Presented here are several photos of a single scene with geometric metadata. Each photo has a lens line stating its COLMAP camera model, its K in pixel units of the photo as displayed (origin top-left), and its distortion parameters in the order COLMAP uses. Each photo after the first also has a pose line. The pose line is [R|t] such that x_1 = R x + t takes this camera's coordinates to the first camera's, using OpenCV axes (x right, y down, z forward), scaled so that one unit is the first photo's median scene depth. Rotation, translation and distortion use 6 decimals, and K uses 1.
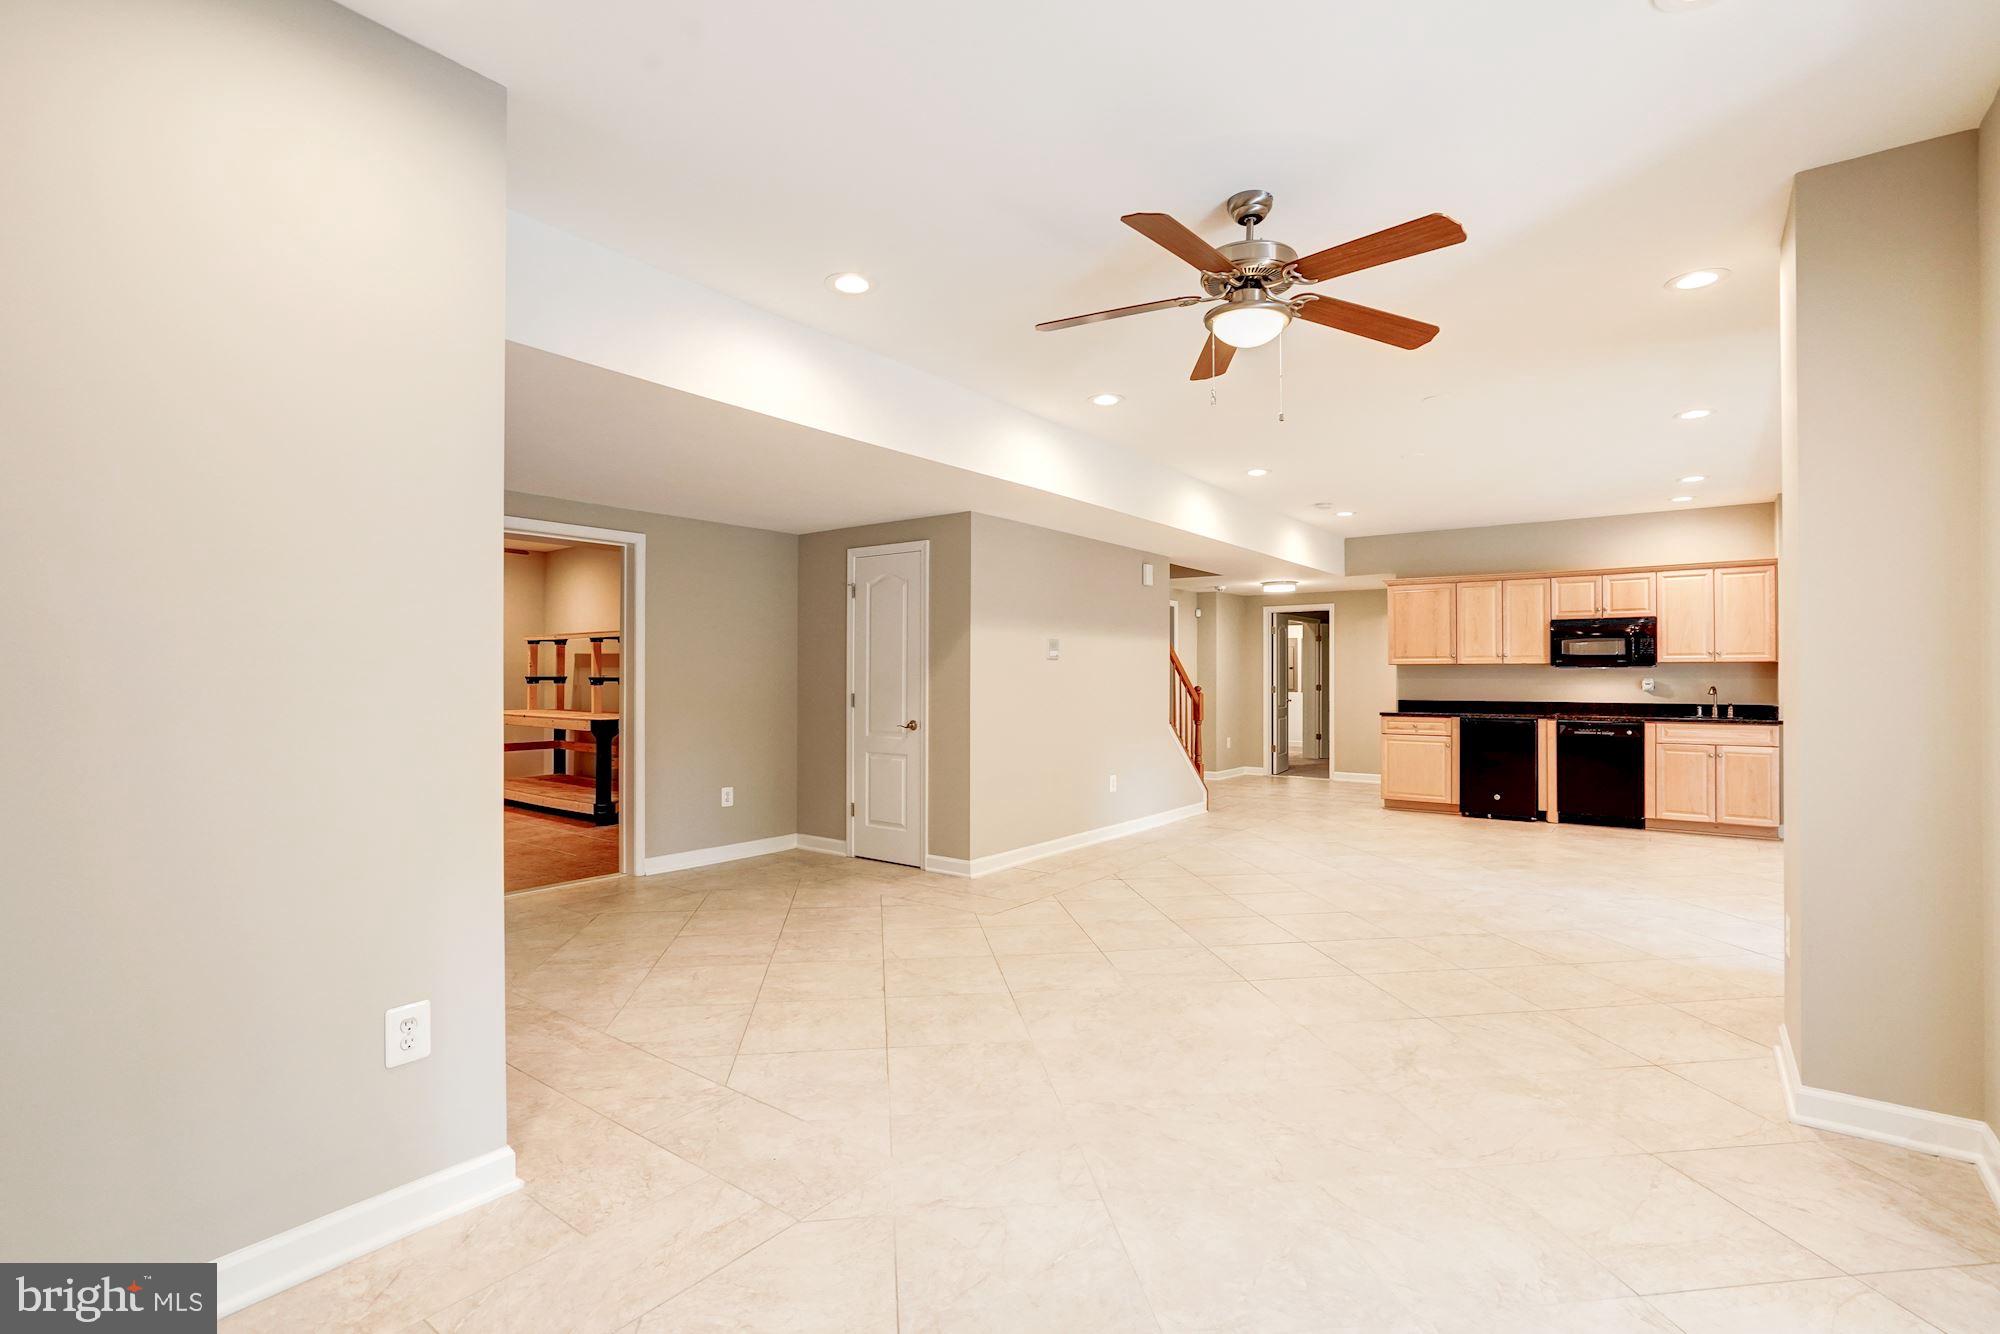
lens RADIAL K [[923.6, 0, 1004.2], [0, 923.6, 674.5], [0, 0, 1]] dist [-0.025539, 0.006248]
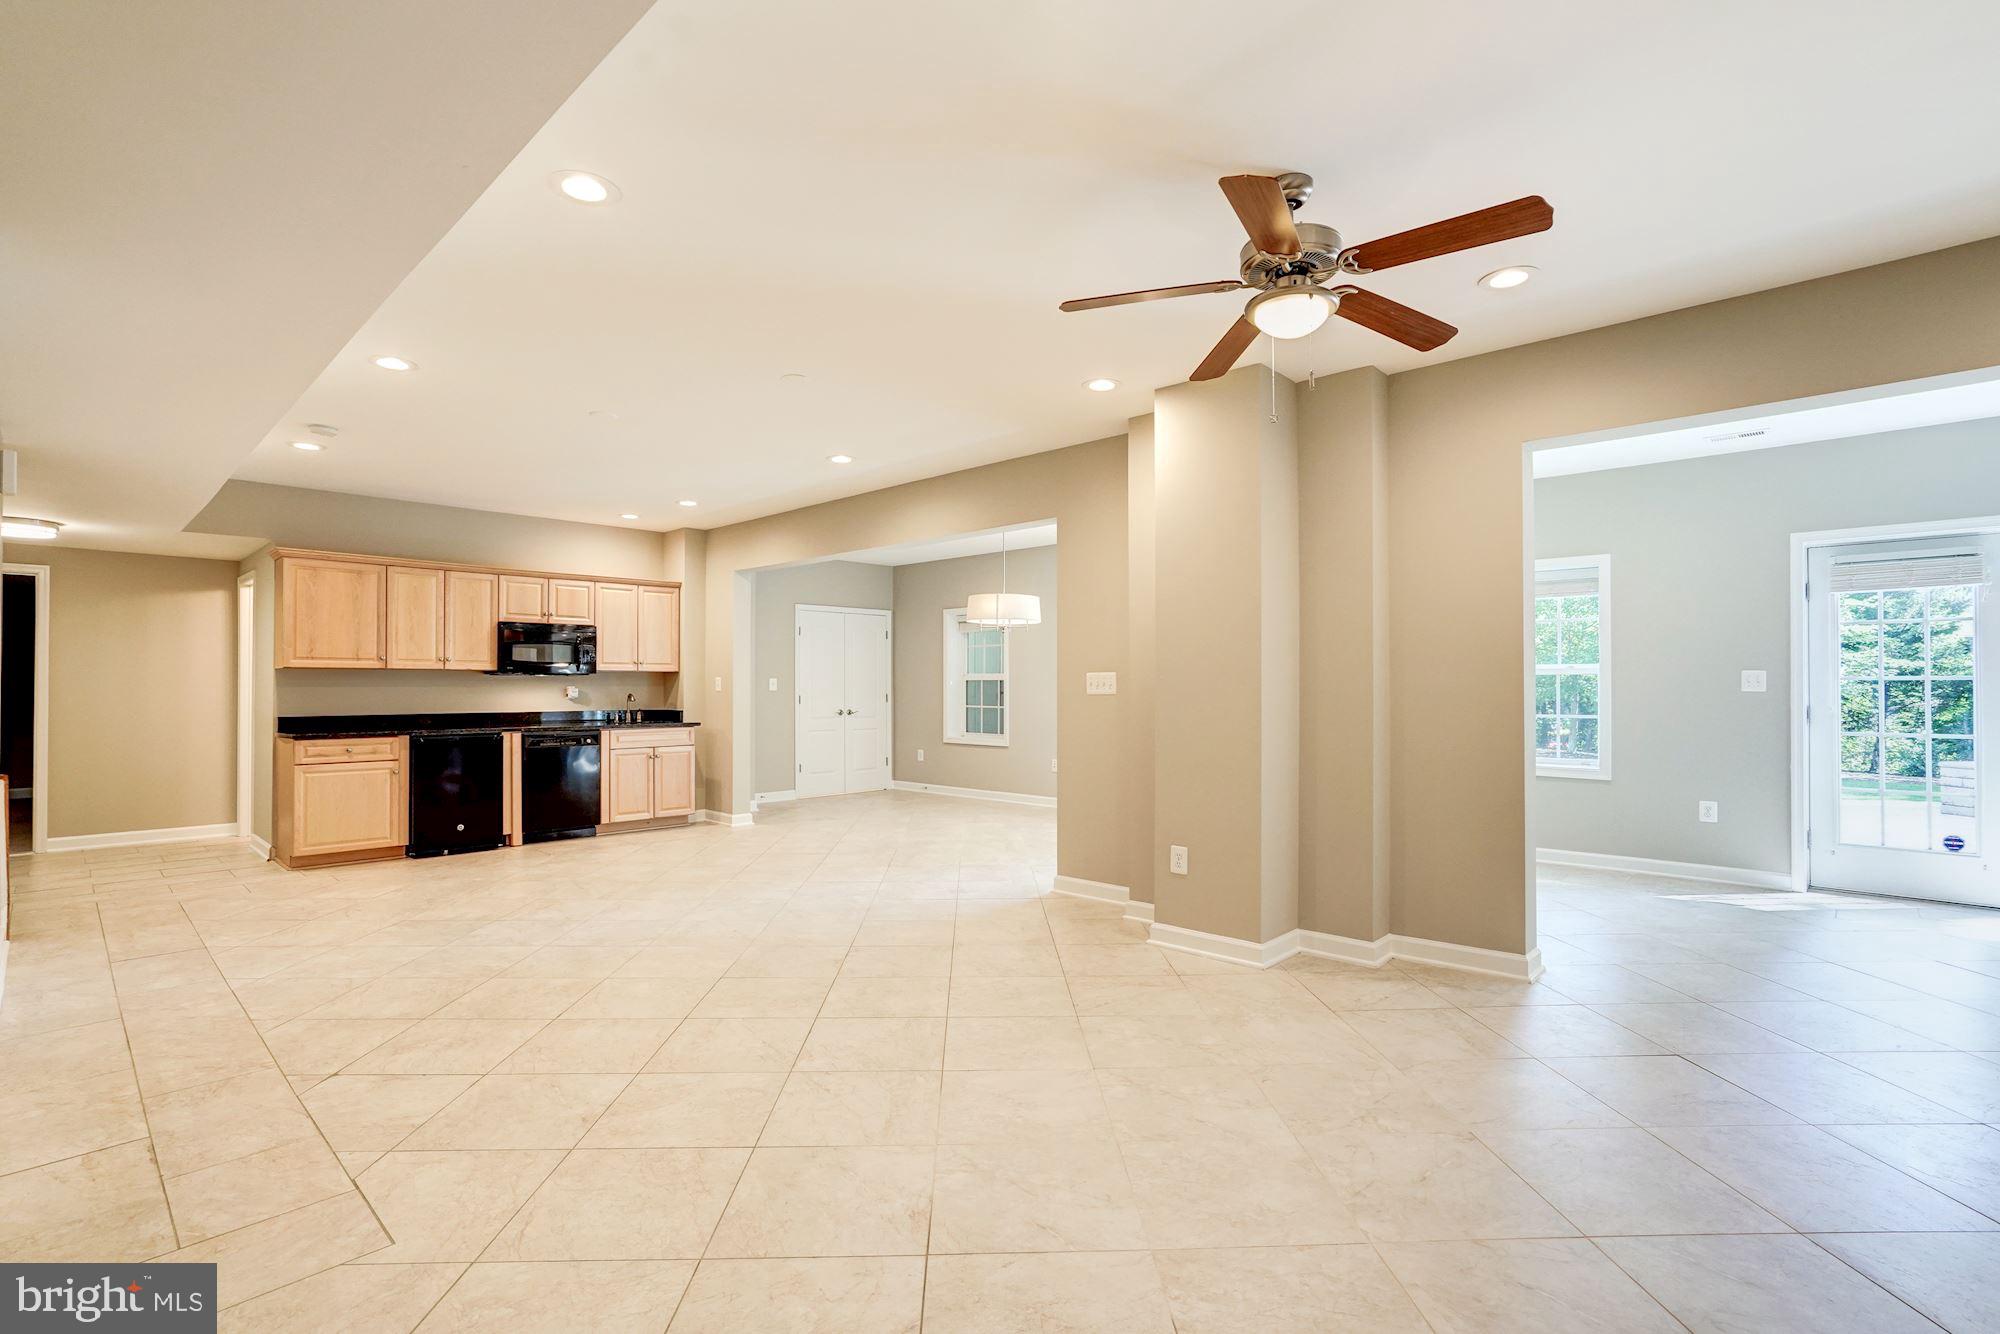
lens RADIAL K [[923.6, 0, 1016.9], [0, 923.6, 682.4], [0, 0, 1]] dist [-0.025539, 0.006248]
pose [[0.101405, 0.001678, 0.994844, -0.250742], [-0.003504, 0.999993, -0.001330, -0.000430], [-0.994839, -0.003351, 0.101410, 0.414705]]
